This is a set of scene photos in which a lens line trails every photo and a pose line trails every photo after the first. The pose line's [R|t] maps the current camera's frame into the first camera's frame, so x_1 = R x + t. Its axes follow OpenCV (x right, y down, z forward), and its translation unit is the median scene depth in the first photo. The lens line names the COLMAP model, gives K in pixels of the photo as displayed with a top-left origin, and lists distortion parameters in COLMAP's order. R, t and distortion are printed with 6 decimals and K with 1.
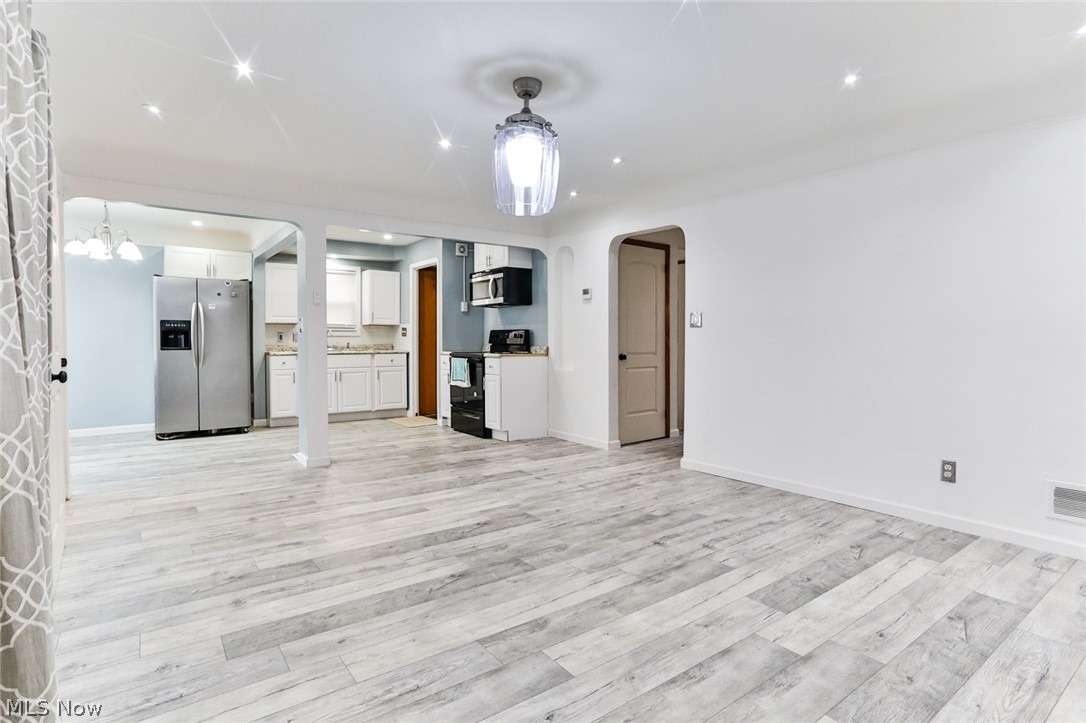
lens RADIAL K [[556.8, 0, 544.0], [0, 556.8, 353.6], [0, 0, 1]] dist [-0.067532, 0.048715]
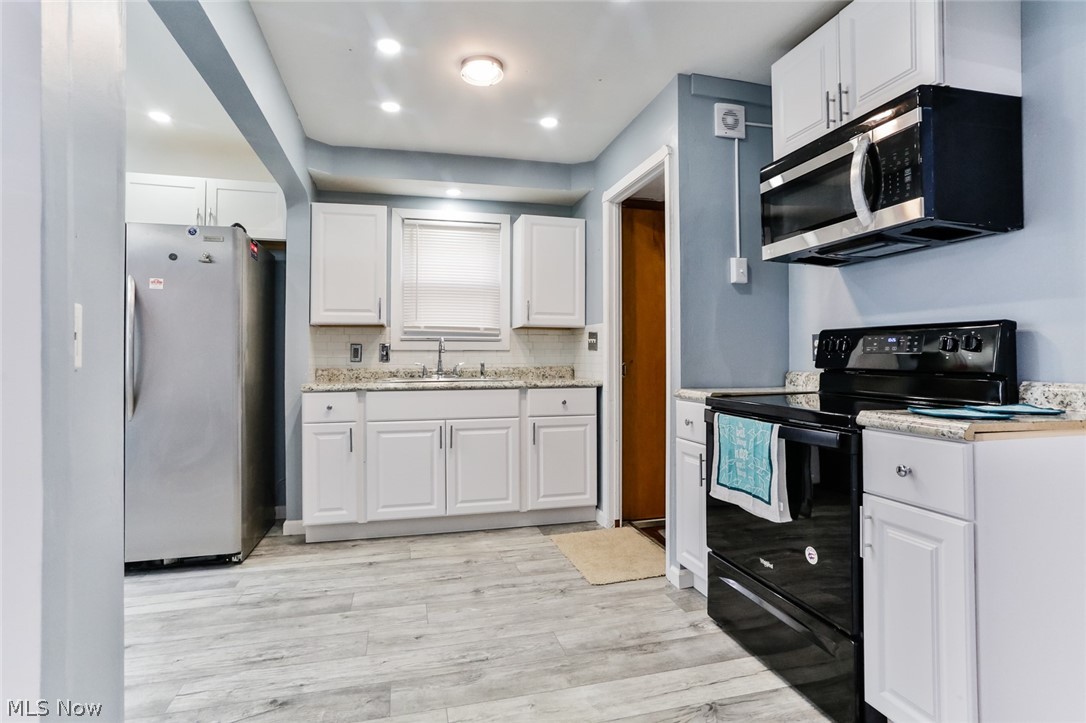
lens RADIAL K [[557.5, 0, 541.2], [0, 557.5, 348.7], [0, 0, 1]] dist [-0.052782, 0.033937]
pose [[0.925250, -0.007323, -0.379288, -0.143603], [-0.007504, 0.999265, -0.037600, -0.018274], [0.379284, 0.037636, 0.924514, 0.693416]]
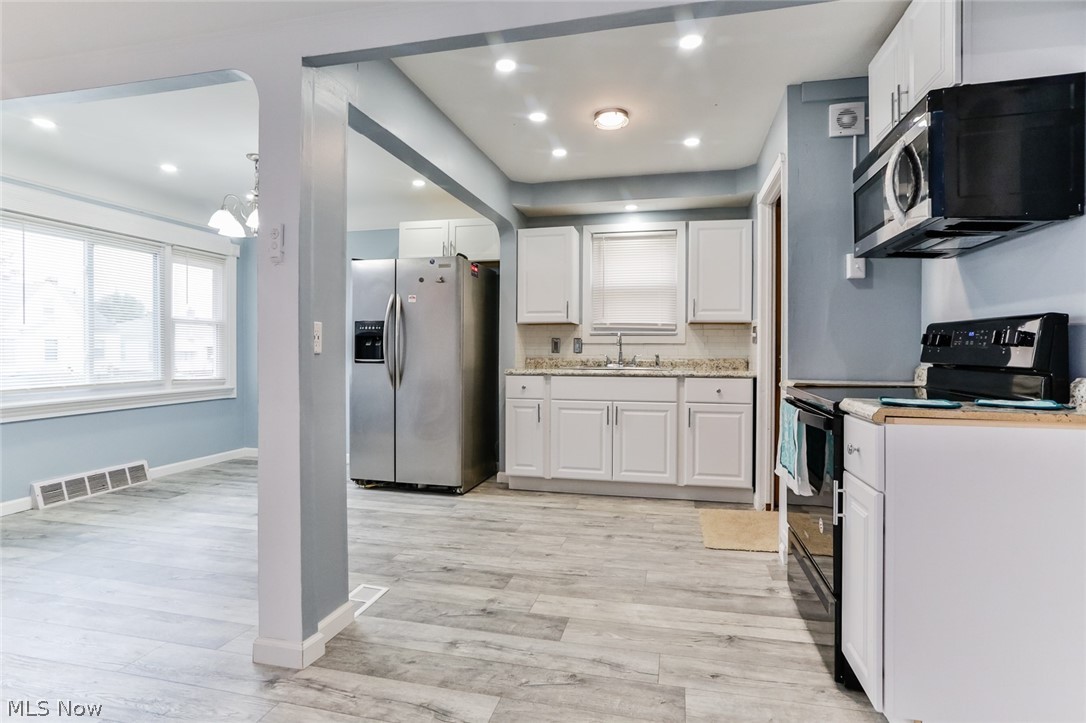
lens RADIAL K [[557.5, 0, 541.2], [0, 557.5, 348.7], [0, 0, 1]] dist [-0.052782, 0.033937]
pose [[0.636029, 0.002174, -0.771662, 0.014027], [-0.023460, 0.999588, -0.016520, -0.017653], [0.771309, 0.028610, 0.635818, 0.679572]]
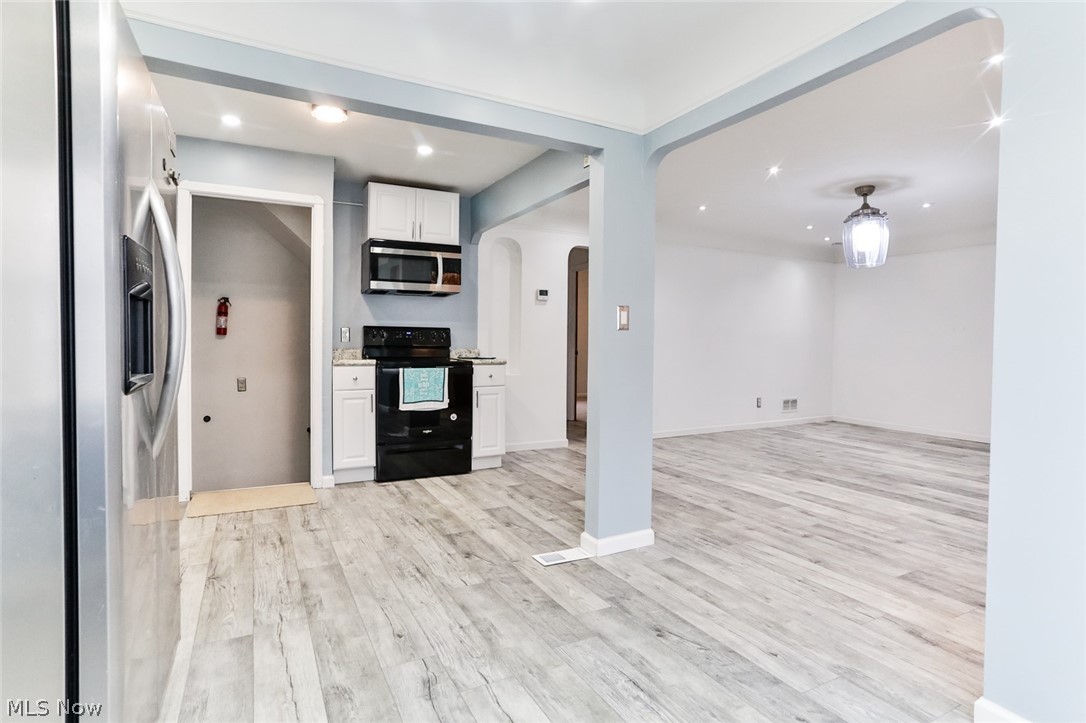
lens RADIAL K [[556.8, 0, 544.0], [0, 556.8, 353.6], [0, 0, 1]] dist [-0.067532, 0.048715]
pose [[0.150469, -0.021561, 0.988380, -0.811670], [0.017658, 0.999661, 0.019118, -0.020650], [-0.988457, 0.014576, 0.150799, 0.774794]]
